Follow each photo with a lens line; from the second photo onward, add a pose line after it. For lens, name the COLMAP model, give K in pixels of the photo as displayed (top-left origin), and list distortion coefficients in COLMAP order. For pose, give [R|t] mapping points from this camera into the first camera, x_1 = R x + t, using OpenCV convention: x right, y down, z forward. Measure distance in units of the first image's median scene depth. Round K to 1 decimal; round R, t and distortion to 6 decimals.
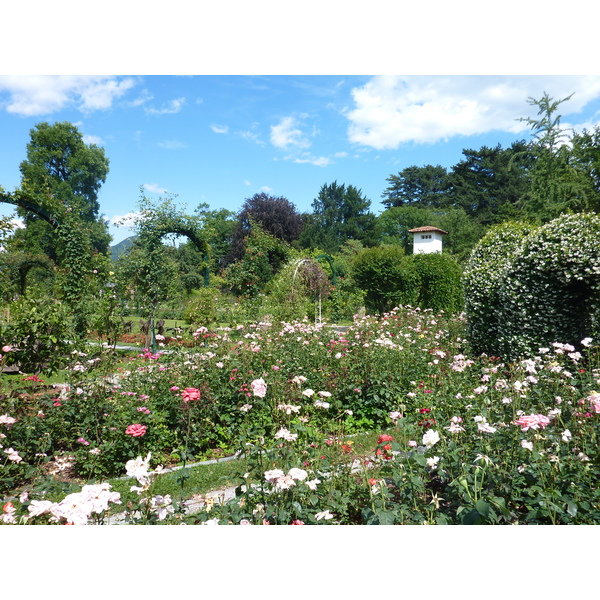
lens RADIAL K [[459.6, 0, 299.9], [0, 459.6, 299.3], [0, 0, 1]] dist [-0.023794, -0.007050]
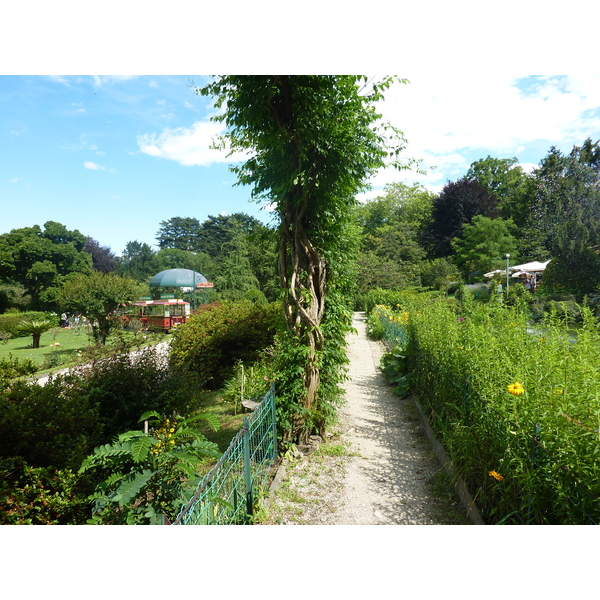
lens RADIAL K [[459.6, 0, 299.9], [0, 459.6, 300.7], [0, 0, 1]] dist [-0.023794, -0.007050]
pose [[0.873137, -0.001072, 0.487474, -0.149887], [0.006078, 0.999944, -0.008688, 0.001034], [-0.487437, 0.010549, 0.873095, -0.556595]]
